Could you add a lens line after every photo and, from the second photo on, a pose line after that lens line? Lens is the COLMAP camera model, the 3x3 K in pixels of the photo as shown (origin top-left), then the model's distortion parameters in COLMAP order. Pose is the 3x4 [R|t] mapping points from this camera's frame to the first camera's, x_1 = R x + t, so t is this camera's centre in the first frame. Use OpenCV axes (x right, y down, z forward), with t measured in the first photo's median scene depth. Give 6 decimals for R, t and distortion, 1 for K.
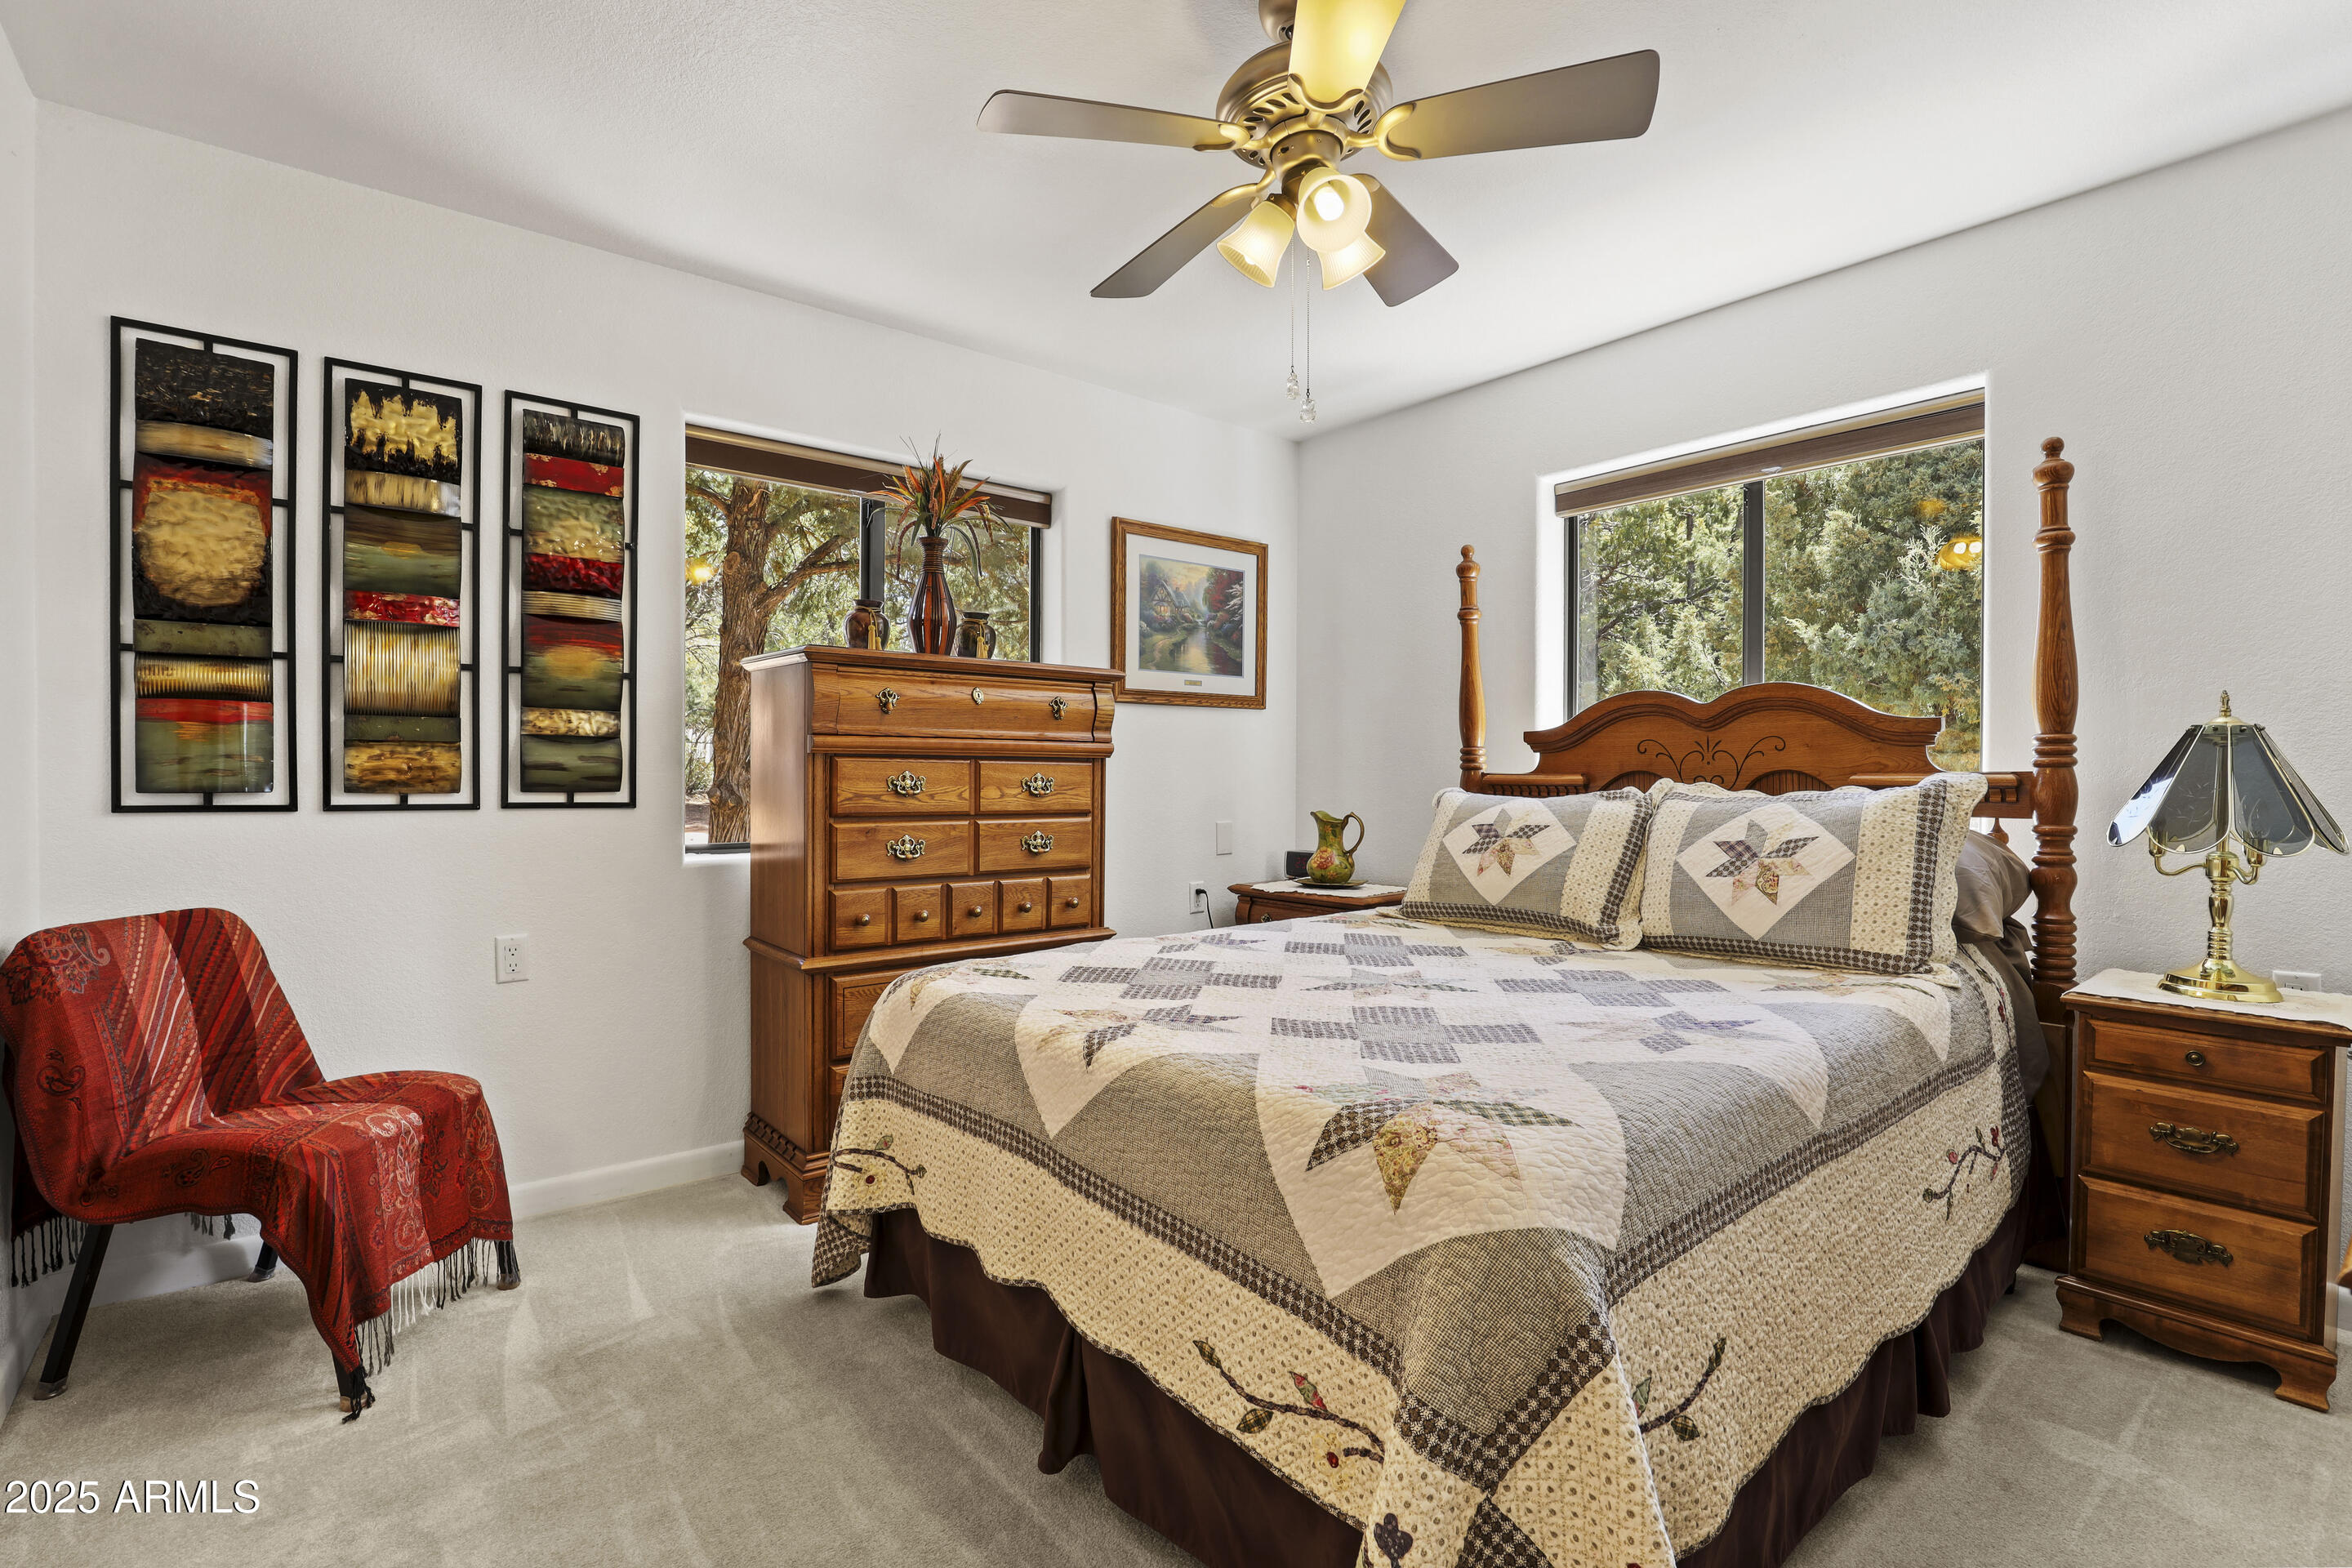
lens RADIAL K [[1089.3, 0, 1169.0], [0, 1089.3, 791.7], [0, 0, 1]] dist [-0.023791, 0.001742]
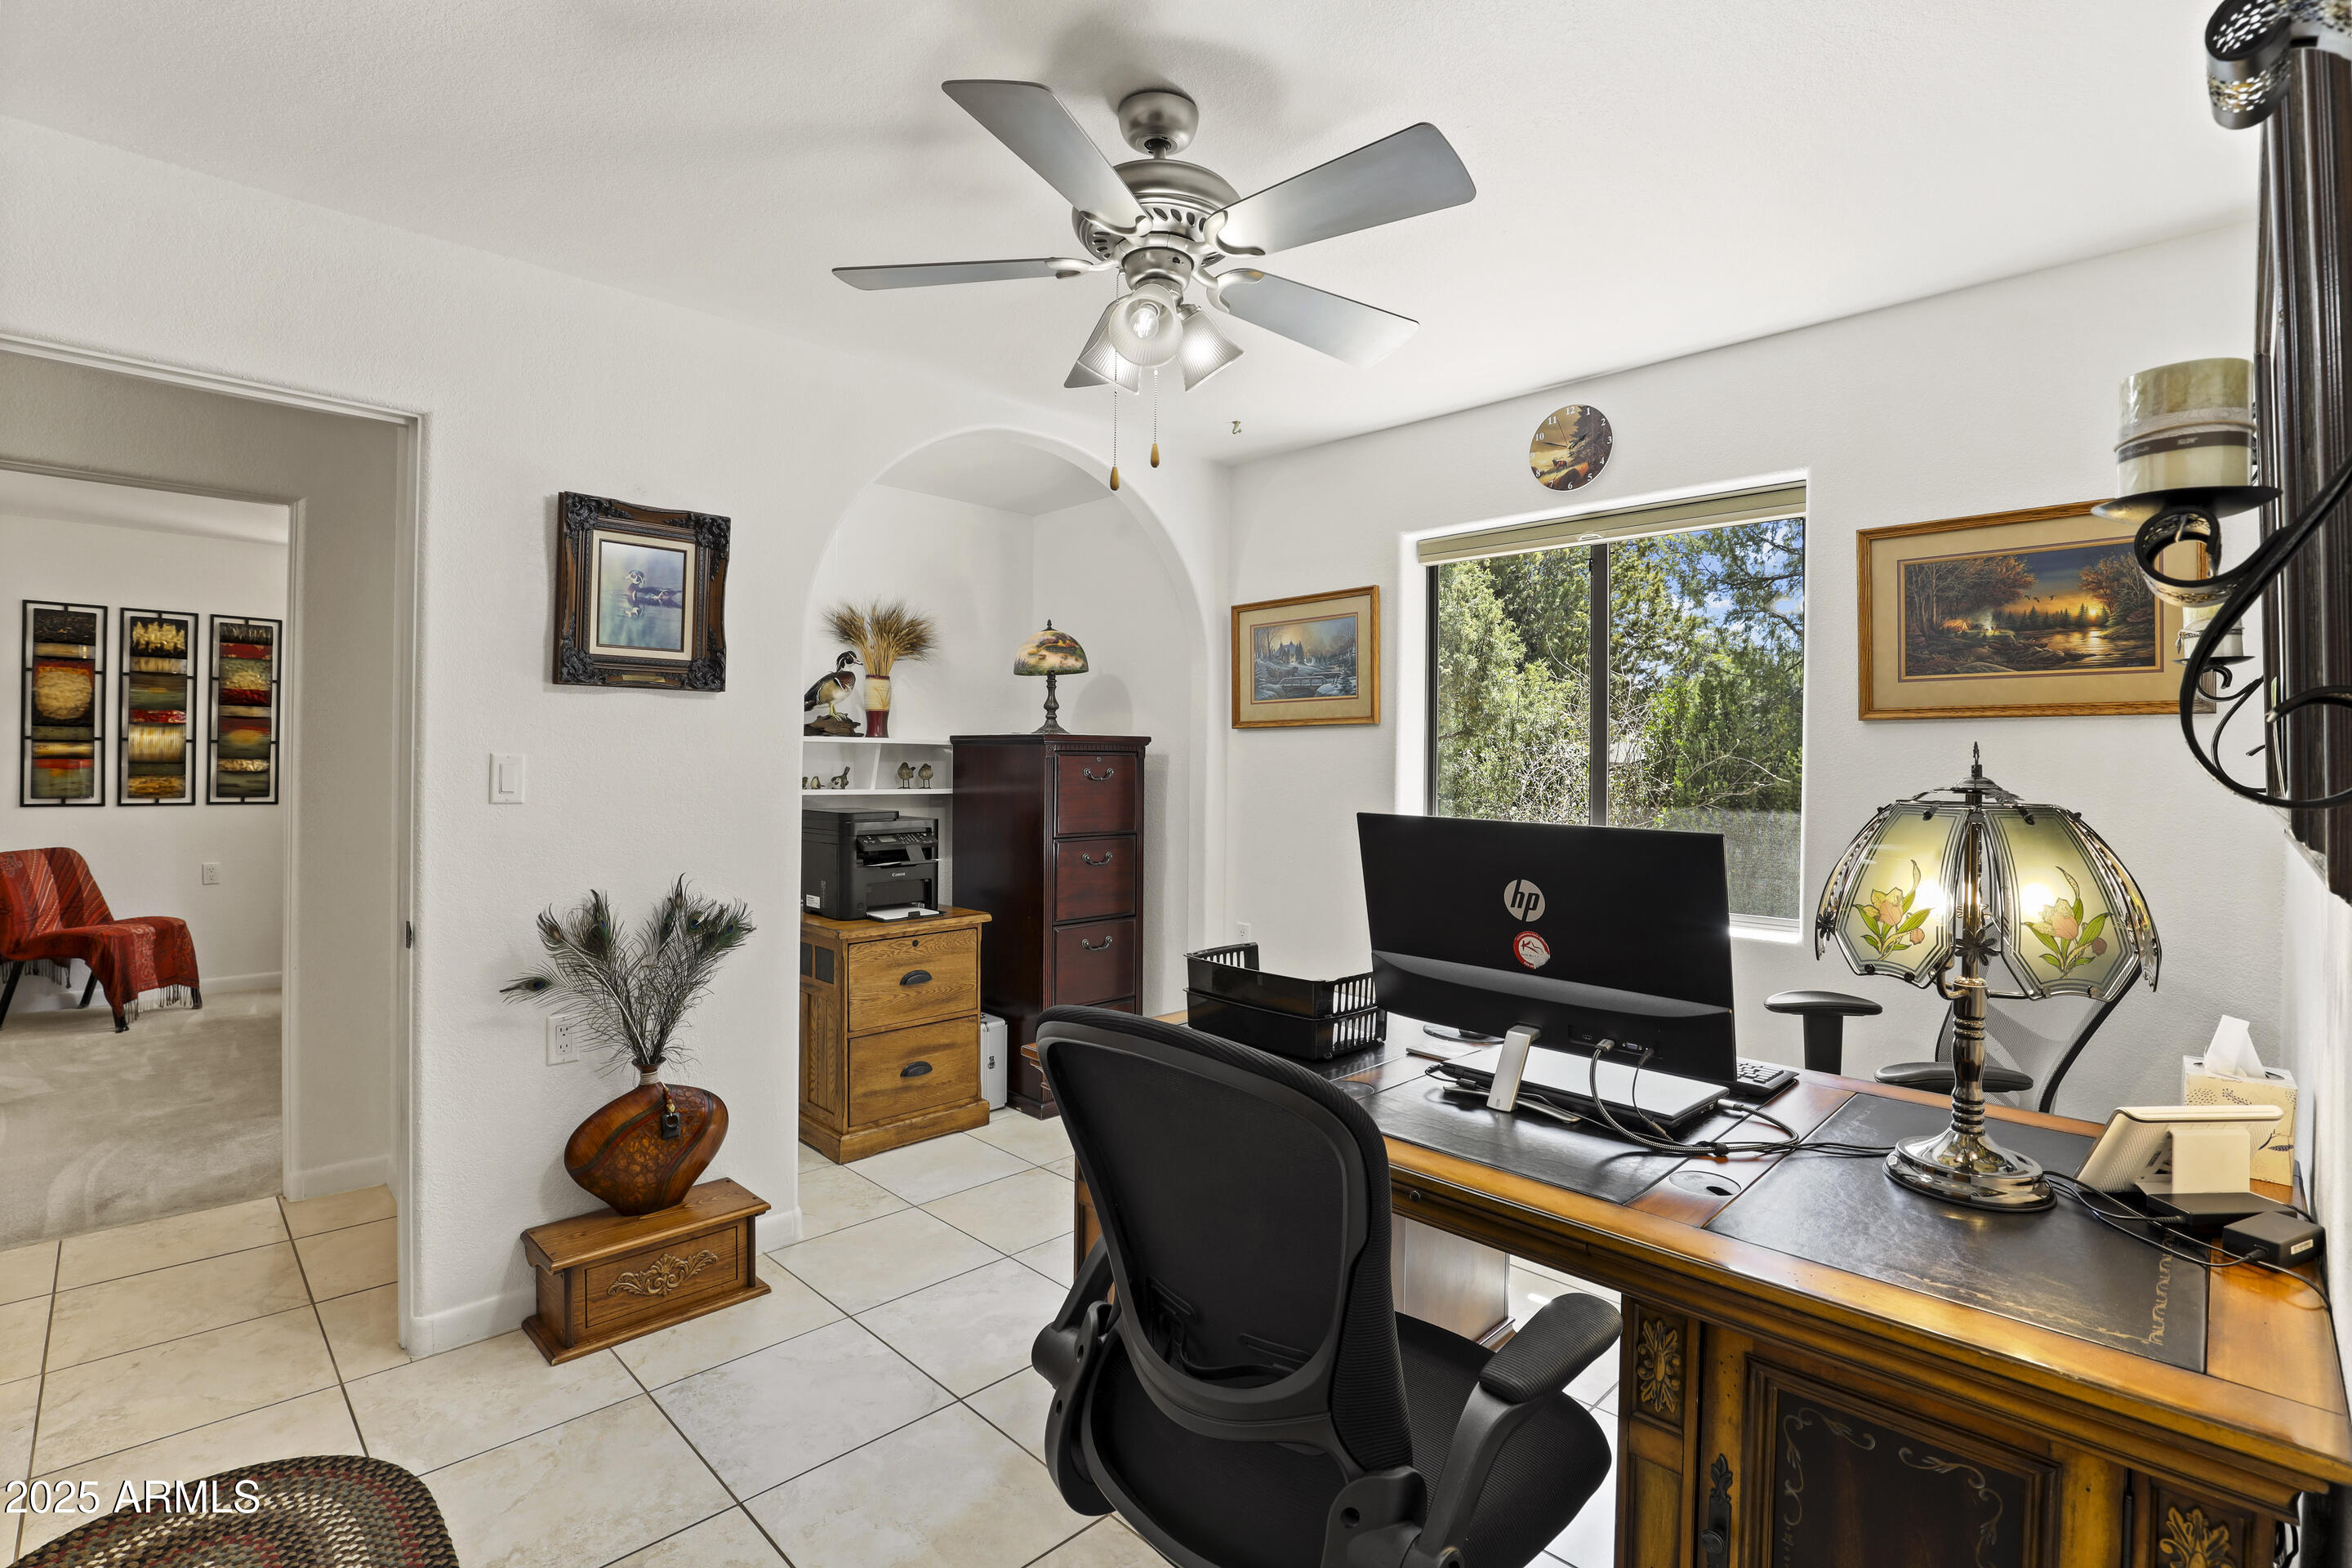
lens RADIAL K [[1089.3, 0, 1187.0], [0, 1089.3, 760.2], [0, 0, 1]] dist [-0.023791, 0.001742]
pose [[0.994617, 0.005212, 0.103488, 1.239144], [-0.003493, 0.999853, -0.016784, -0.049670], [-0.103560, 0.016332, 0.994489, -1.488263]]
